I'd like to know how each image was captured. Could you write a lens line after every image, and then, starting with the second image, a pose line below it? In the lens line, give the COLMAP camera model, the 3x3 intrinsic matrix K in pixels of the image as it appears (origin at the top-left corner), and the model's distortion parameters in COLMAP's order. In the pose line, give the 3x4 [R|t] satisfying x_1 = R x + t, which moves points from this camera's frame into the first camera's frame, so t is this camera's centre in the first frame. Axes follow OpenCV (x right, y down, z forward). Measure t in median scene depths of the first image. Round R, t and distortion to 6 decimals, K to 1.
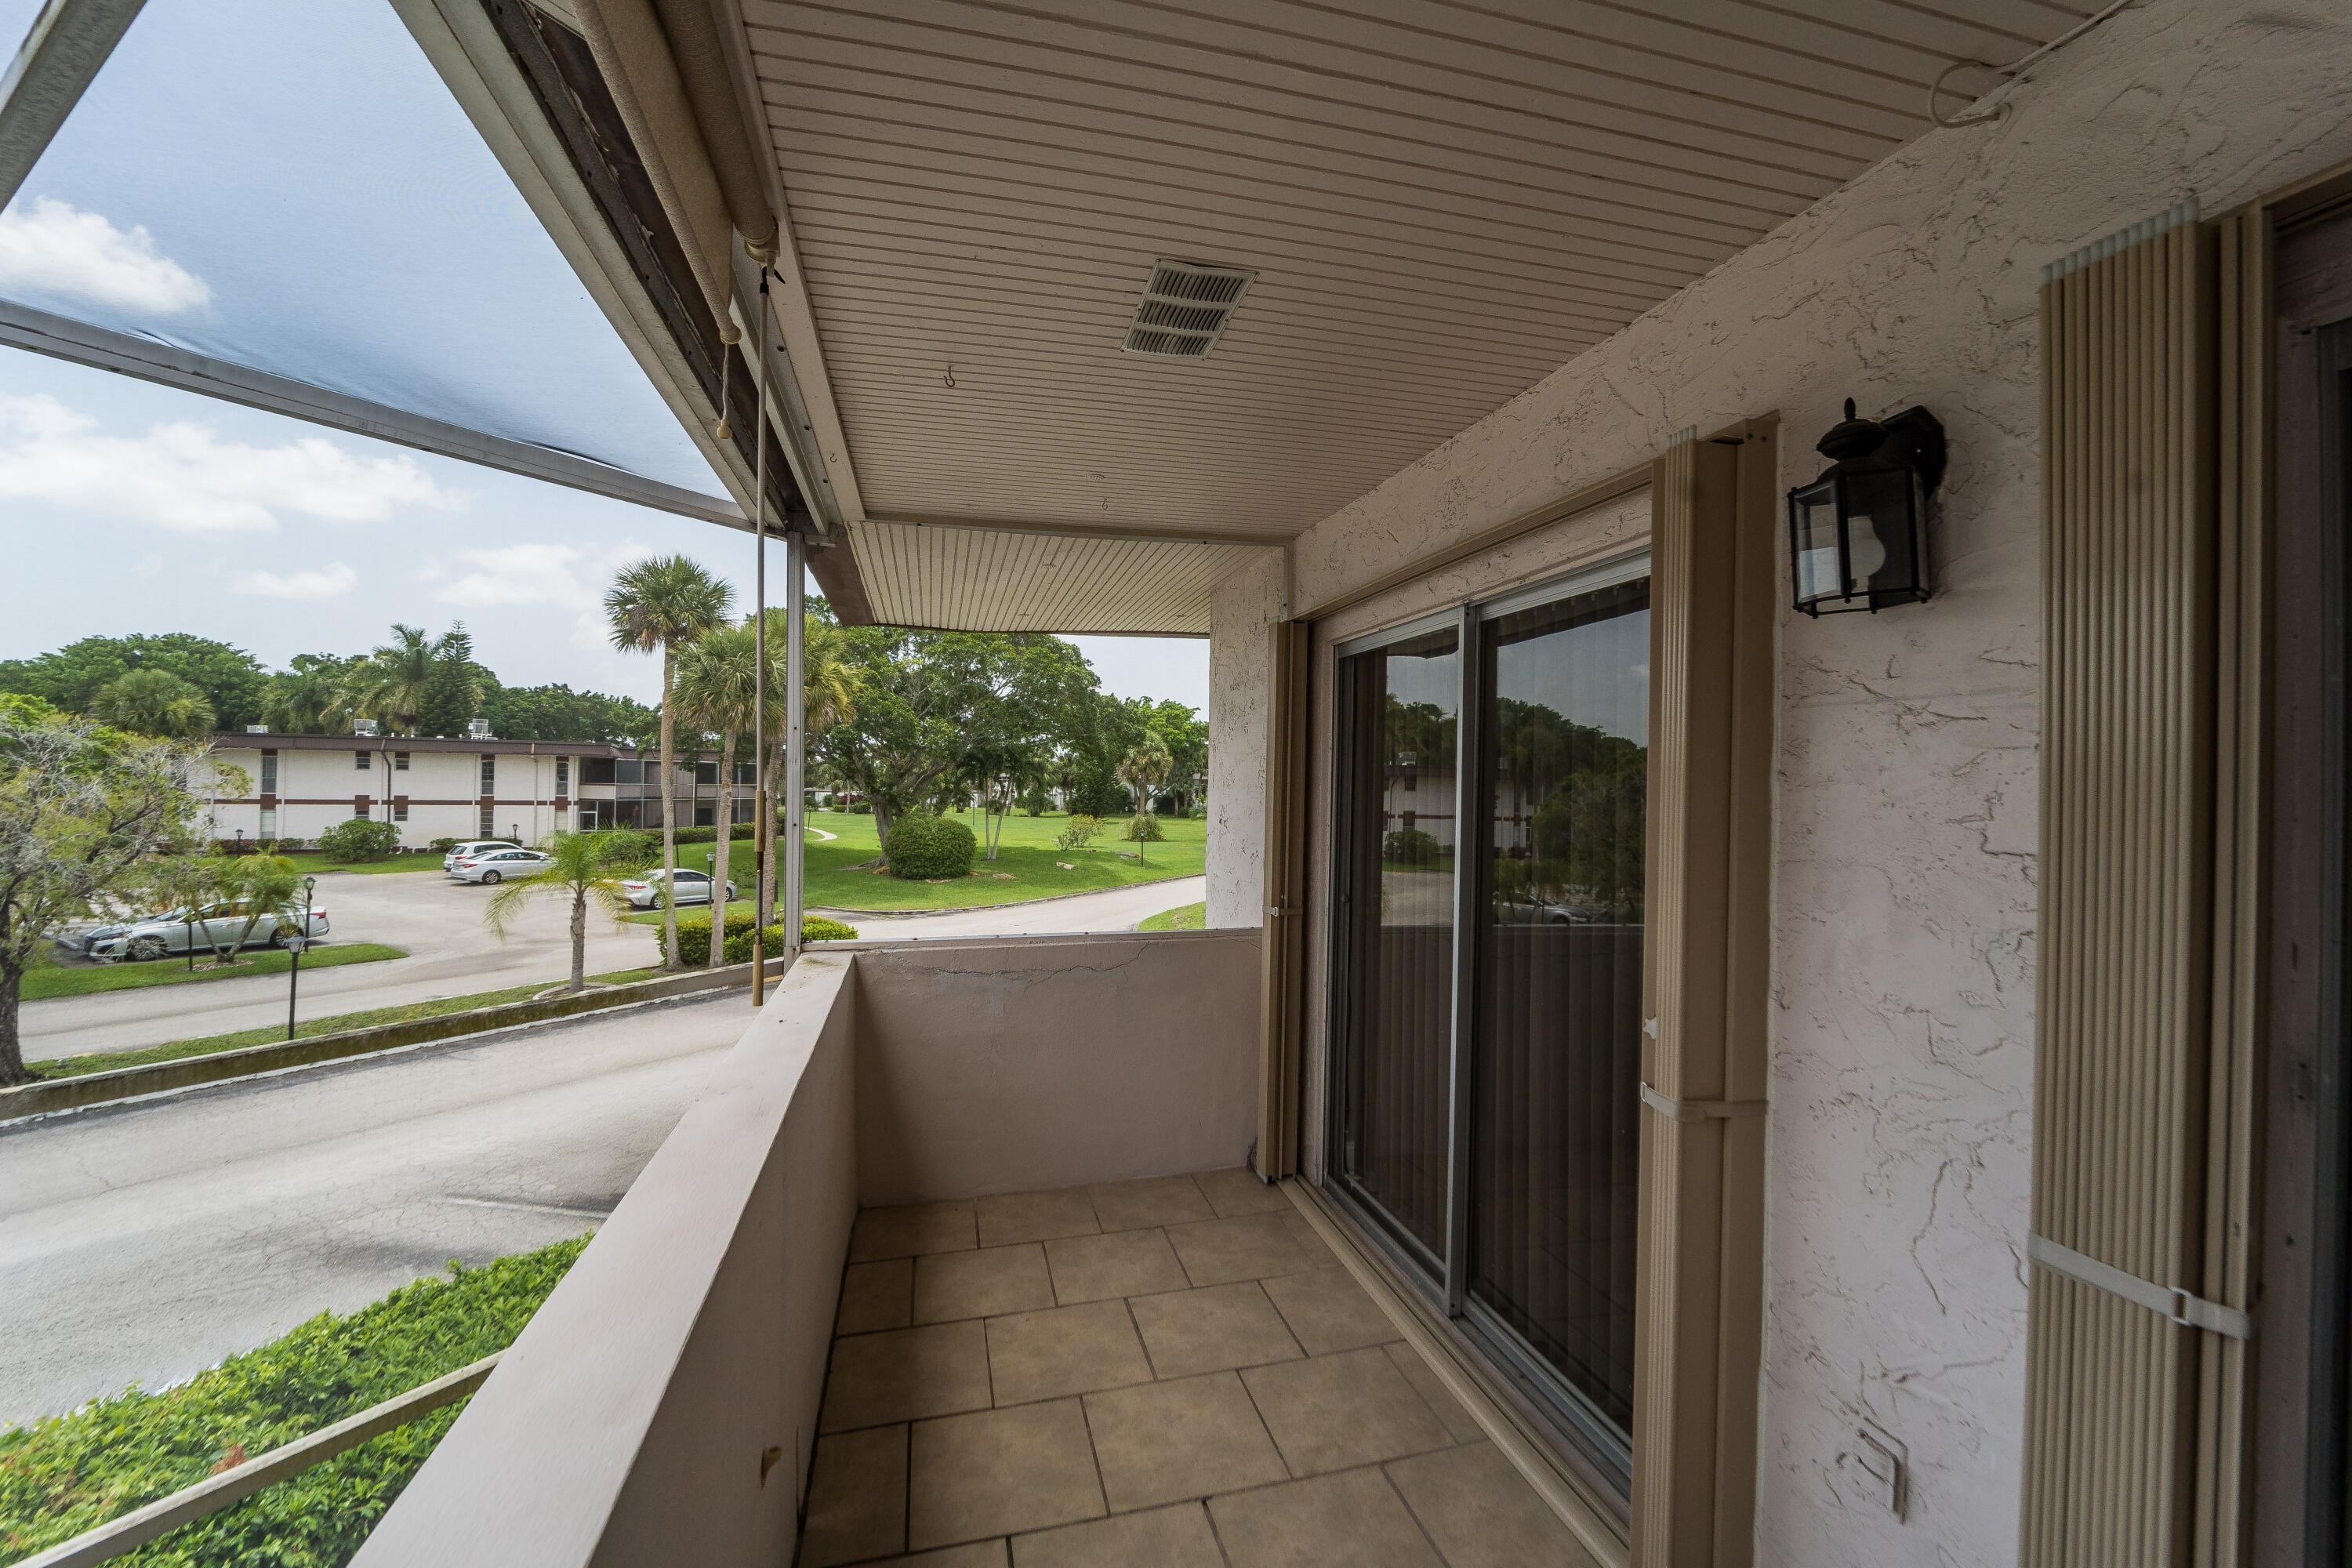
lens RADIAL K [[957.3, 0, 1173.2], [0, 957.3, 770.7], [0, 0, 1]] dist [-0.002971, -0.000112]
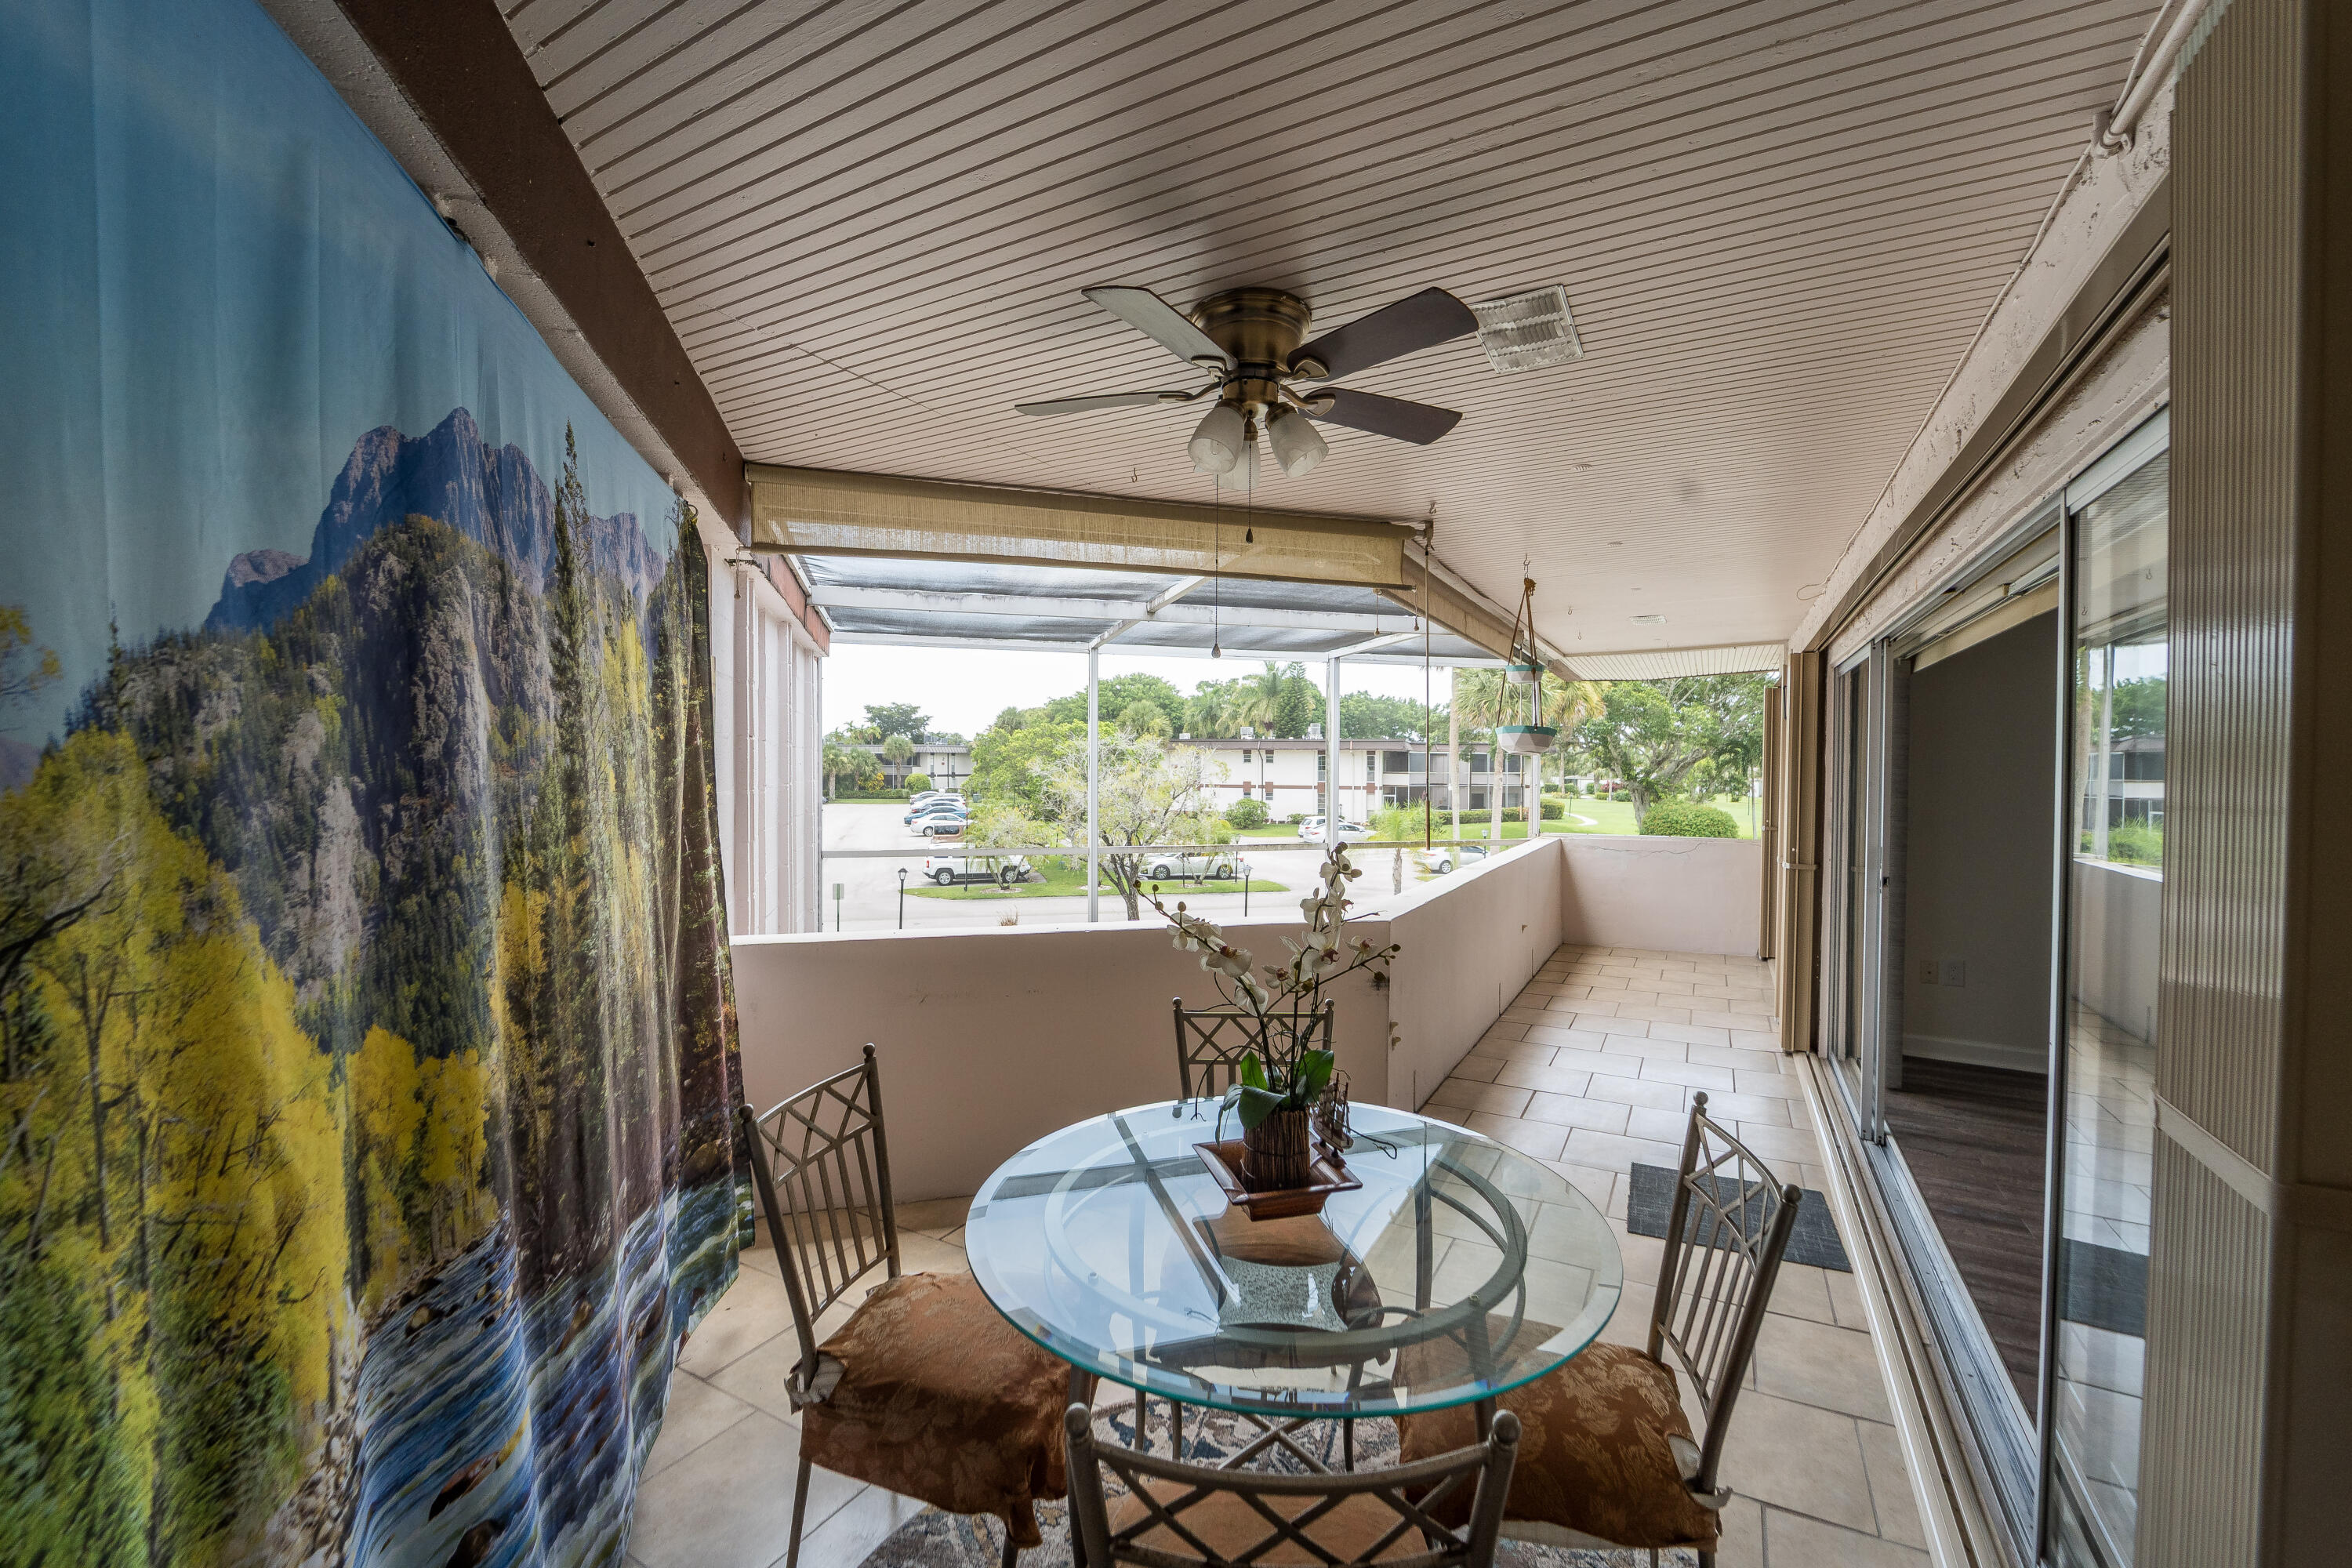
lens RADIAL K [[957.3, 0, 1168.5], [0, 957.3, 768.8], [0, 0, 1]] dist [-0.002971, -0.000112]
pose [[0.721036, -0.007160, -0.692861, 0.040288], [0.013716, 0.999898, 0.003940, -0.000038], [0.692762, -0.012344, 0.721061, -0.091653]]
